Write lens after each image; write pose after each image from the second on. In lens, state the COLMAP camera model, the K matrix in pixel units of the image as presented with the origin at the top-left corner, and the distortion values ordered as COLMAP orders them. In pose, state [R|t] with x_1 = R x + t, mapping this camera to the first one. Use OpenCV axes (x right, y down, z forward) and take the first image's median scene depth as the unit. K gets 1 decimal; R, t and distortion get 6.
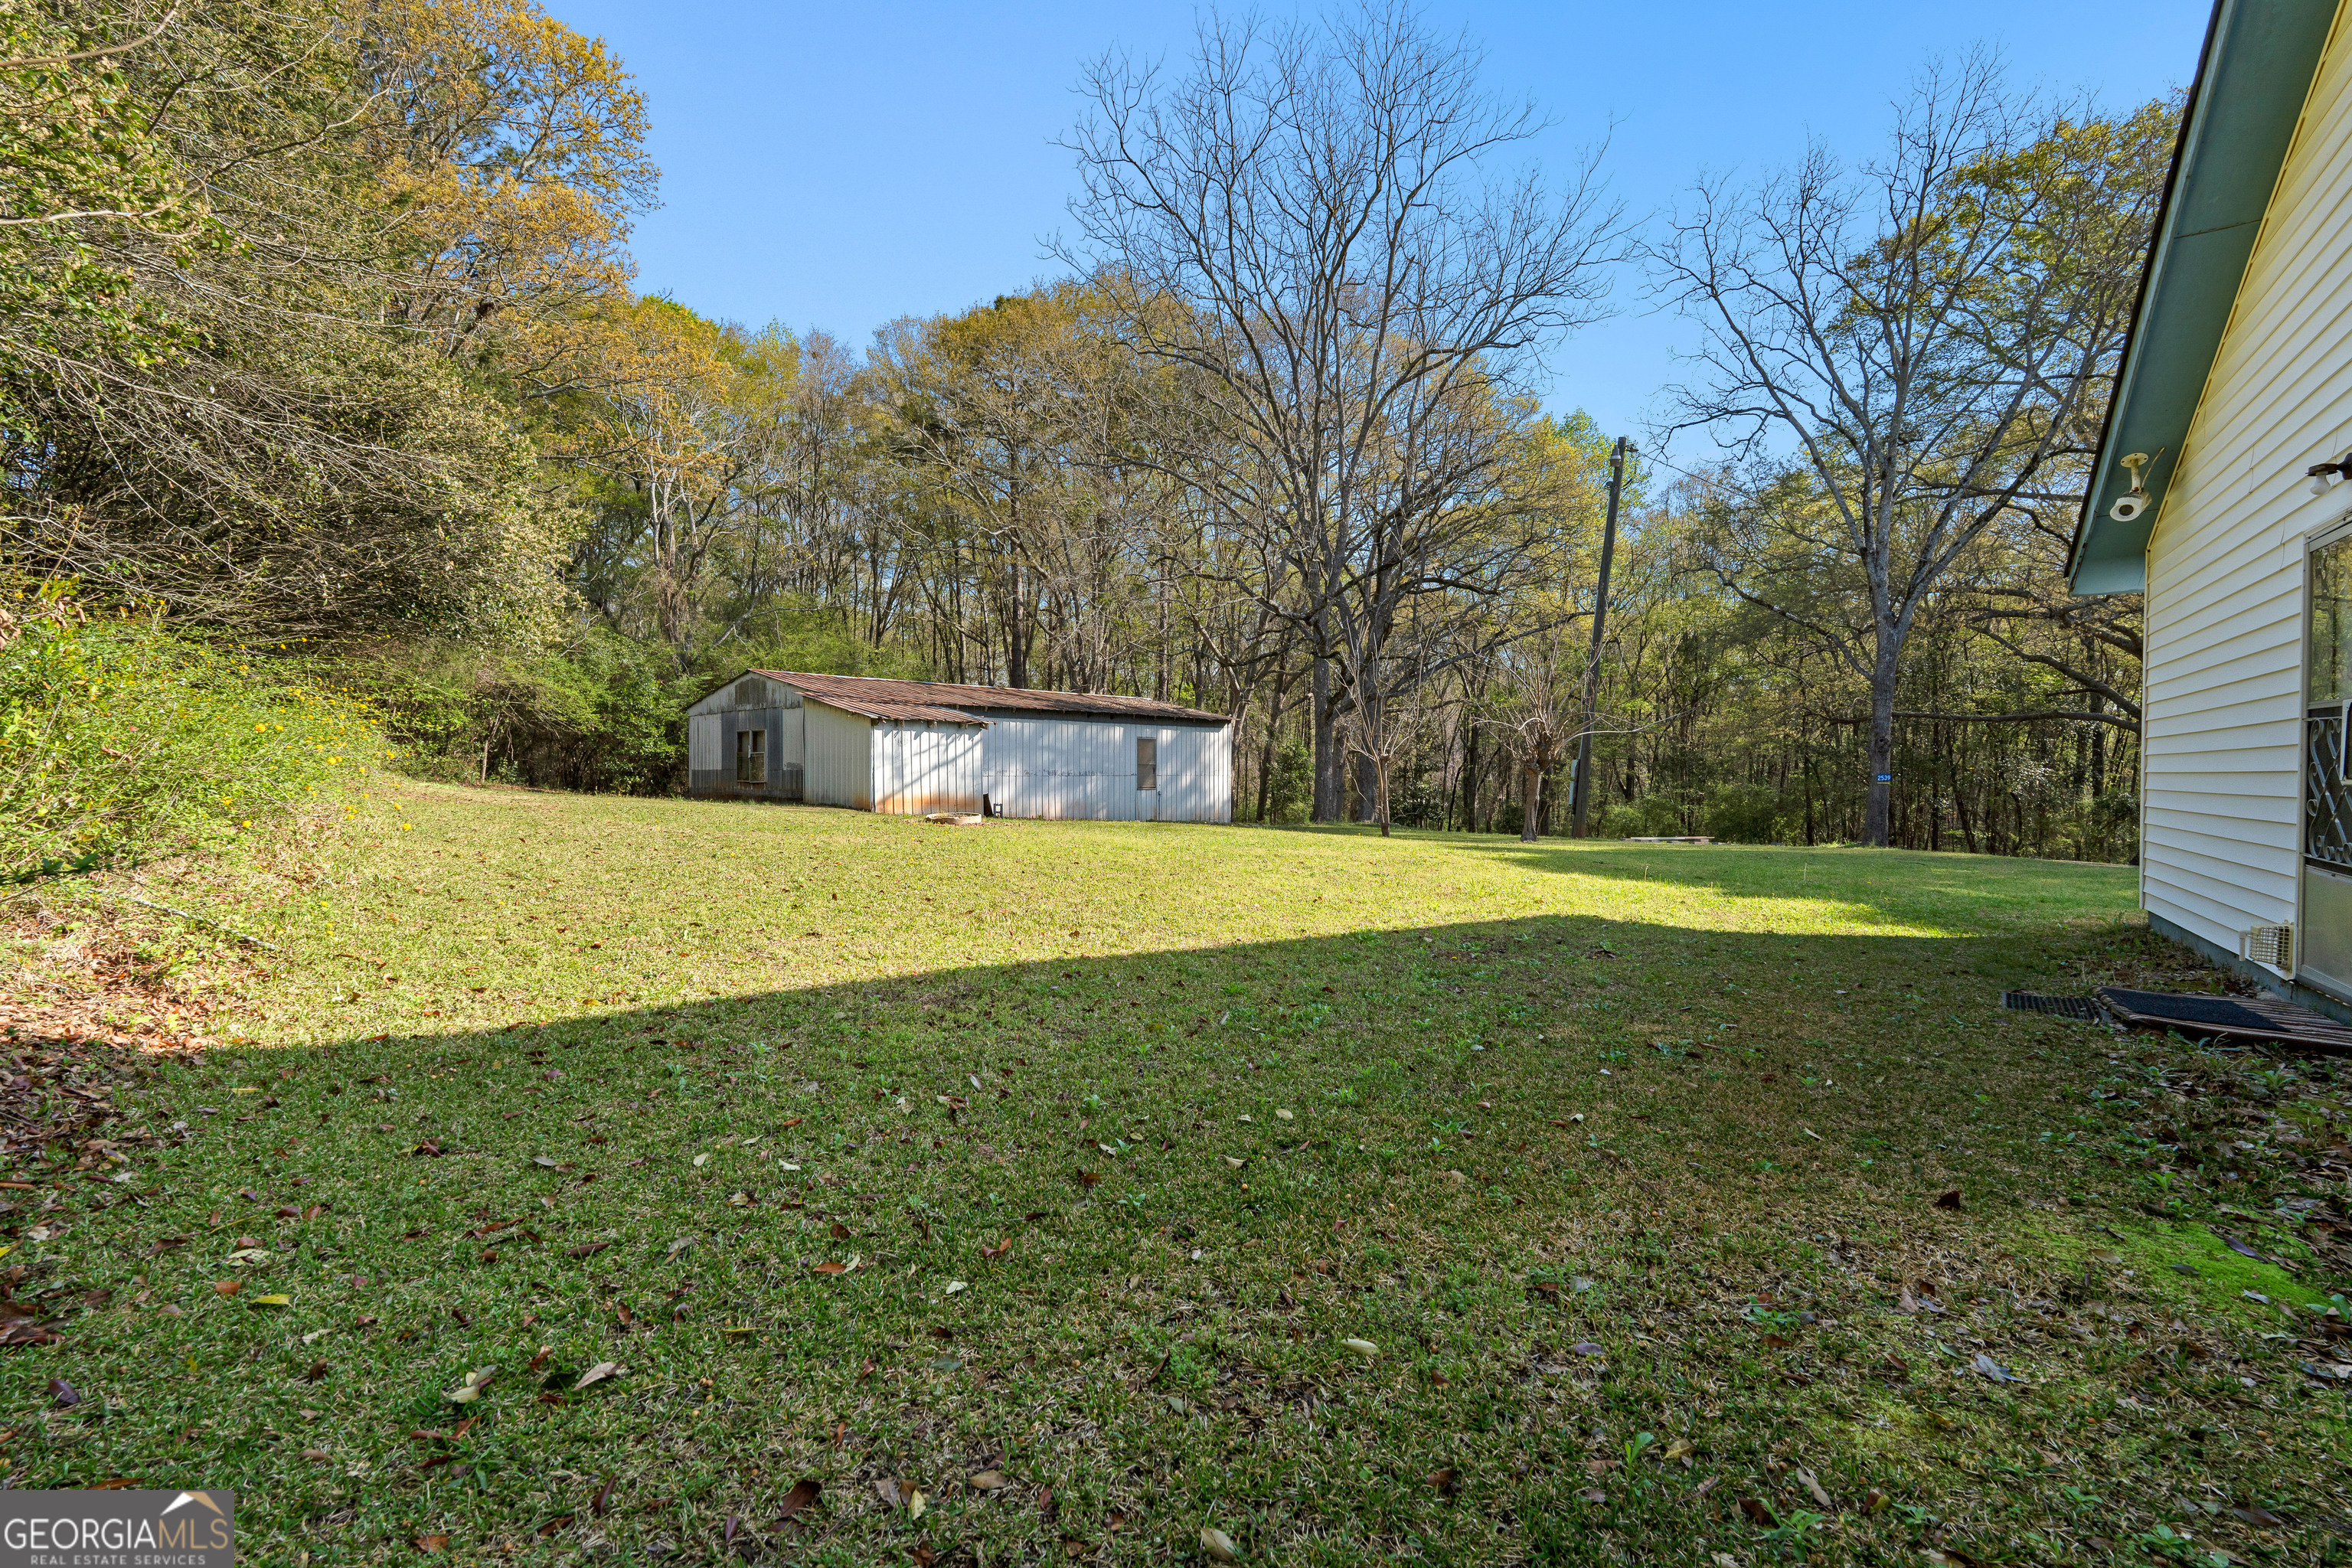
lens RADIAL K [[1021.7, 0, 1176.0], [0, 1021.7, 784.0], [0, 0, 1]] dist [-0.003708, -0.000317]
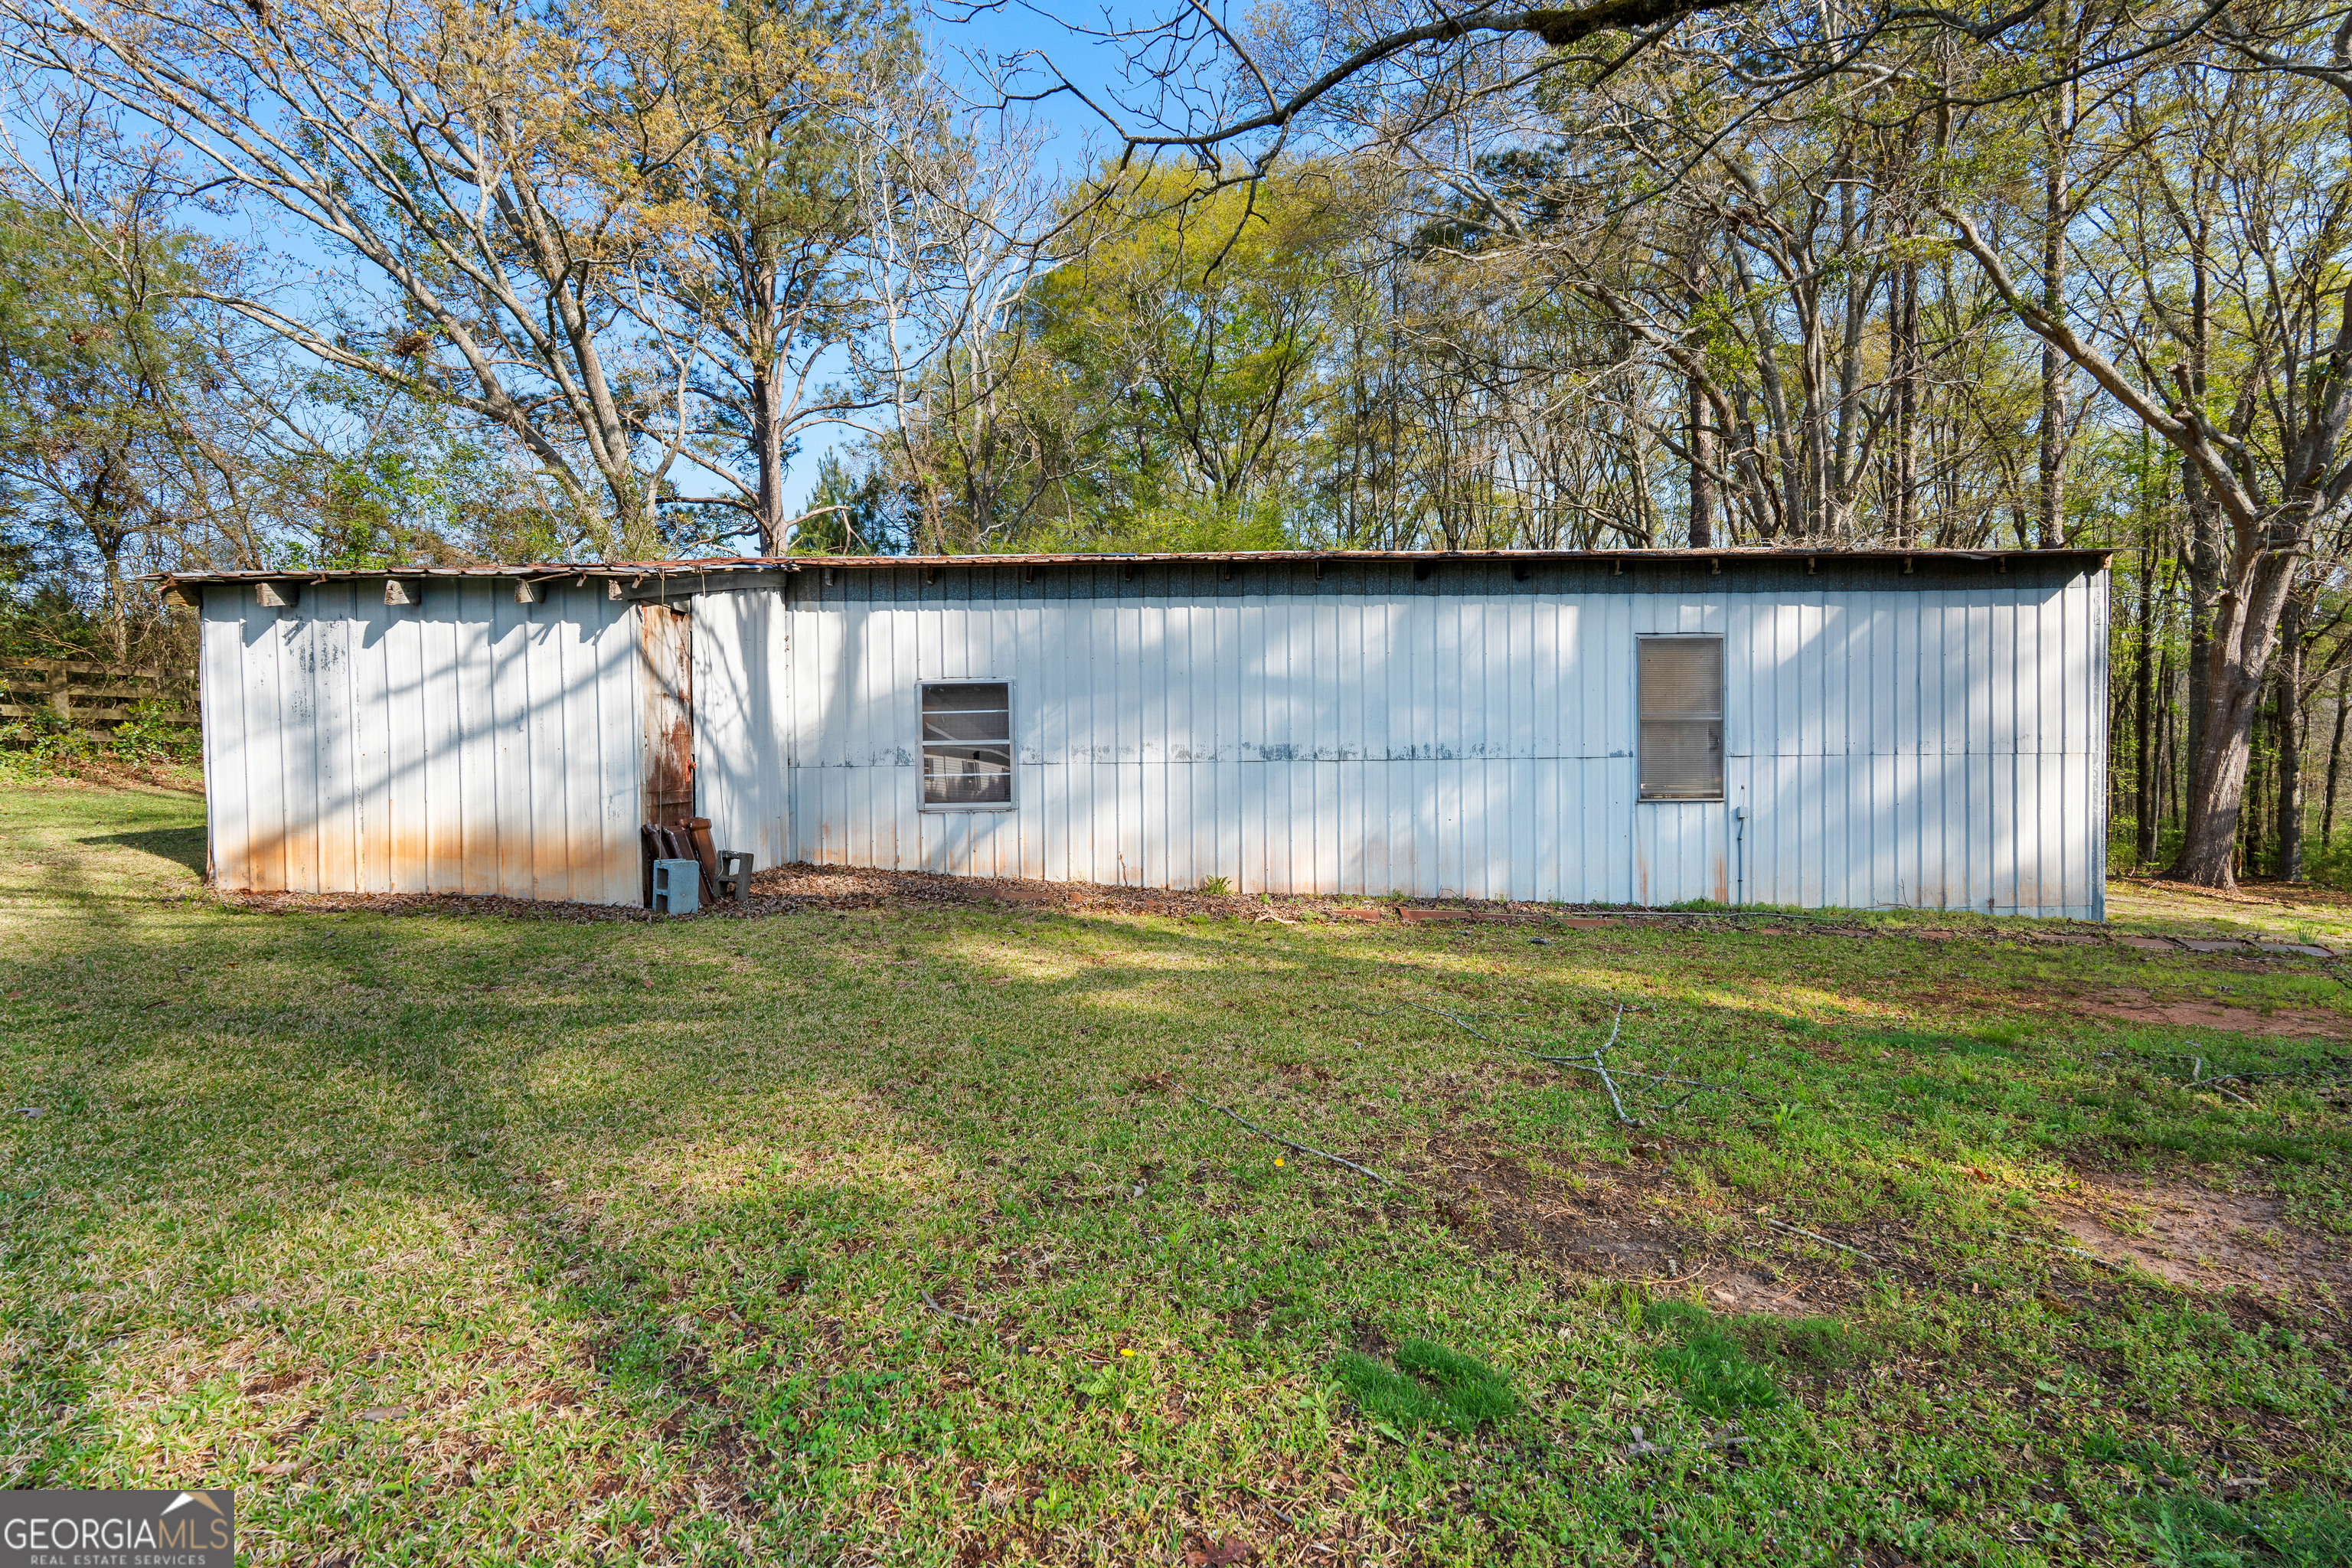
lens RADIAL K [[1021.7, 0, 1176.0], [0, 1021.7, 784.0], [0, 0, 1]] dist [-0.003708, -0.000317]
pose [[0.704741, 0.010500, -0.709387, 0.085117], [-0.001507, 0.999910, 0.013303, -0.007907], [0.709463, -0.008306, 0.704693, 0.771043]]
